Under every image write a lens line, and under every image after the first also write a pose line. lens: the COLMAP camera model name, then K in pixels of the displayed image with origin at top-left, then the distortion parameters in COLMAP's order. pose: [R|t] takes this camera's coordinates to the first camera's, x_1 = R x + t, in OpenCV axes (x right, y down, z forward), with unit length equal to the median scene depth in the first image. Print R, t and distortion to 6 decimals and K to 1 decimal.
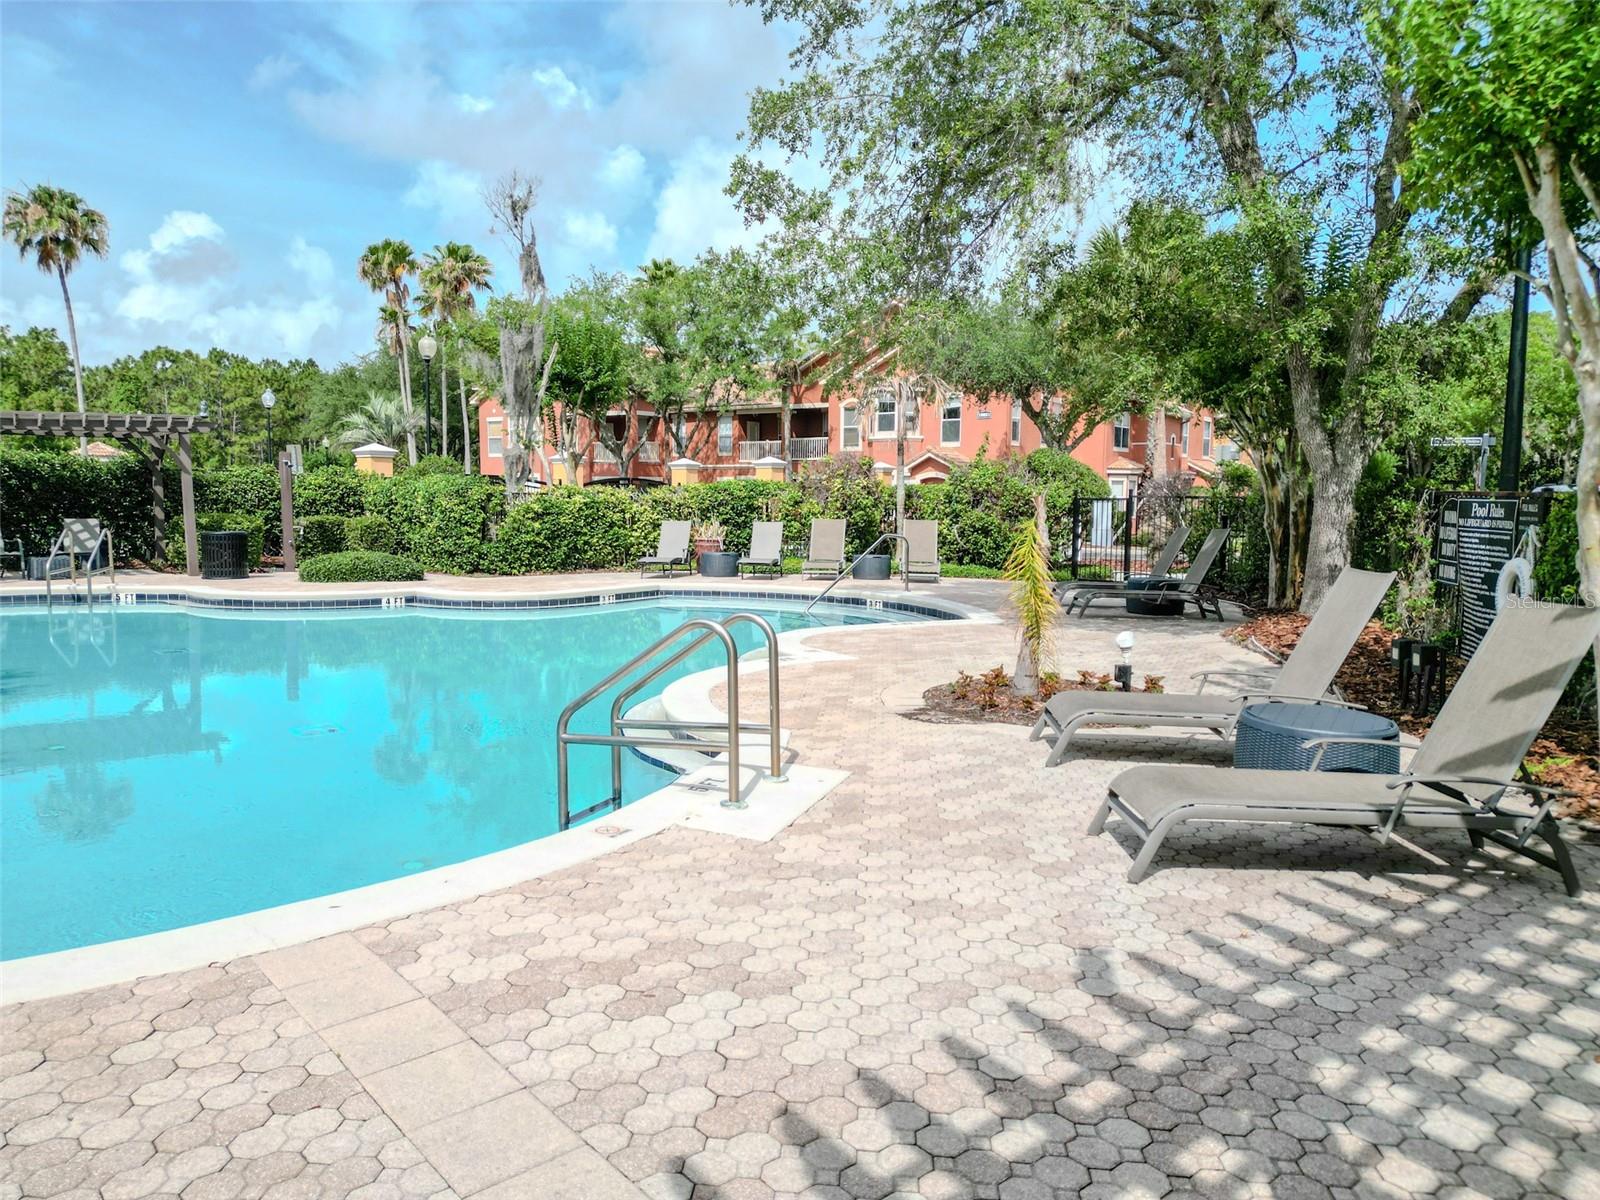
lens RADIAL K [[1124.5, 0, 800.0], [0, 1124.5, 600.0], [0, 0, 1]] dist [0.056571, -0.060799]
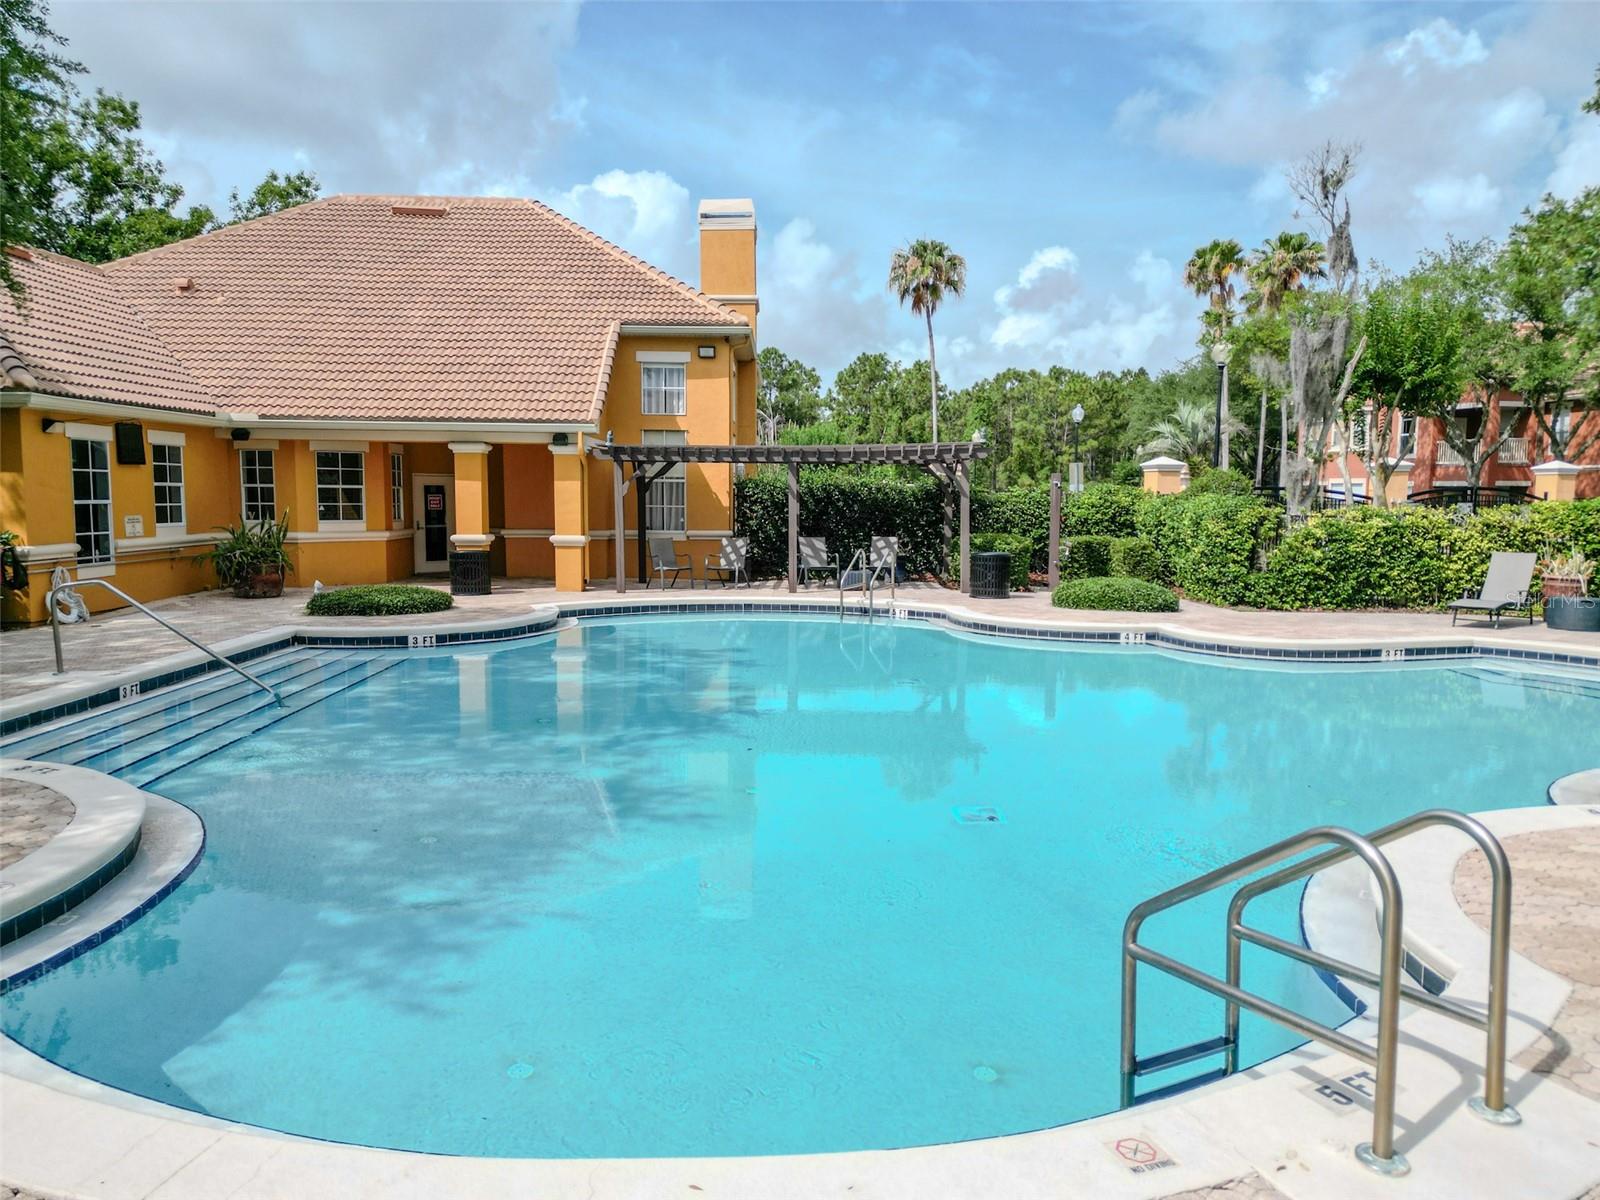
lens RADIAL K [[1120.0, 0, 794.9], [0, 1120.0, 597.3], [0, 0, 1]] dist [0.089623, -0.106727]
pose [[0.764148, 0.057765, -0.642449, 0.015753], [-0.060094, 0.998026, 0.018259, -0.022043], [0.642235, 0.024654, 0.766111, 0.077373]]
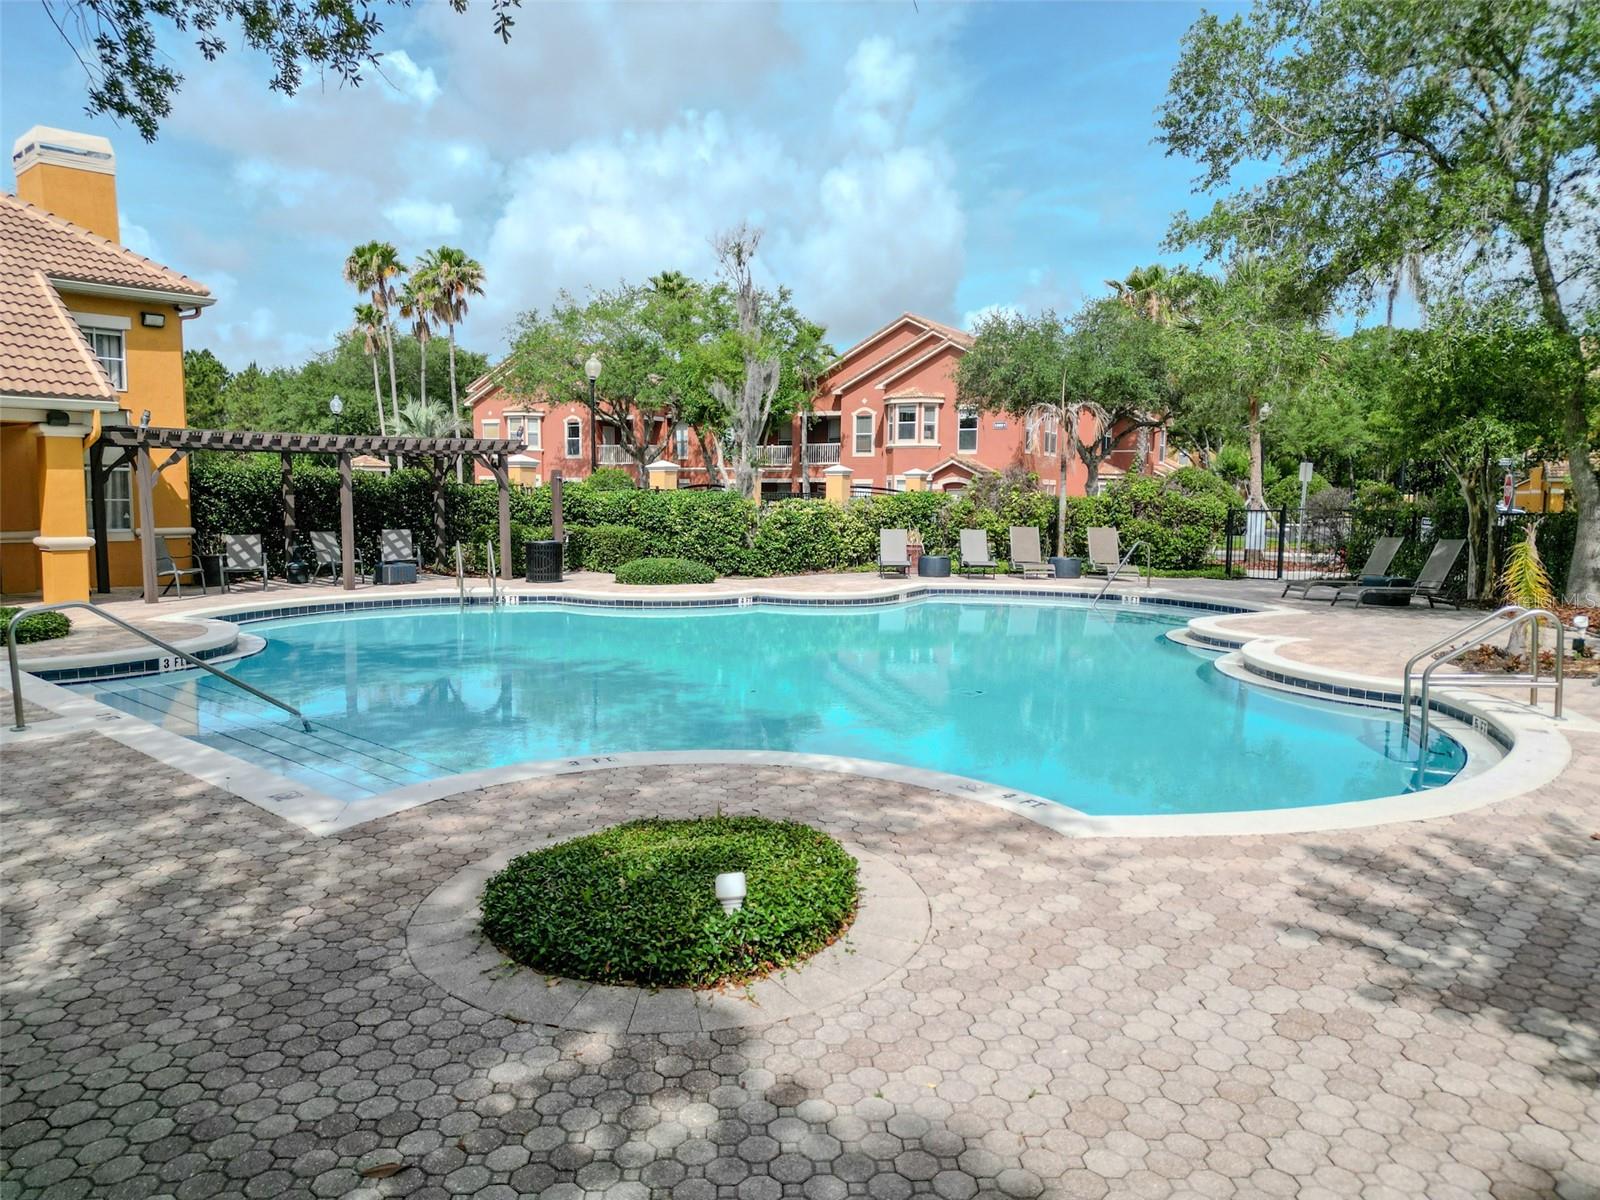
lens RADIAL K [[1120.0, 0, 794.9], [0, 1120.0, 597.3], [0, 0, 1]] dist [0.089623, -0.106727]
pose [[0.993939, -0.008902, 0.109569, -0.303846], [0.008627, 0.999958, 0.002986, -0.003787], [-0.109591, -0.002023, 0.993975, -0.128041]]
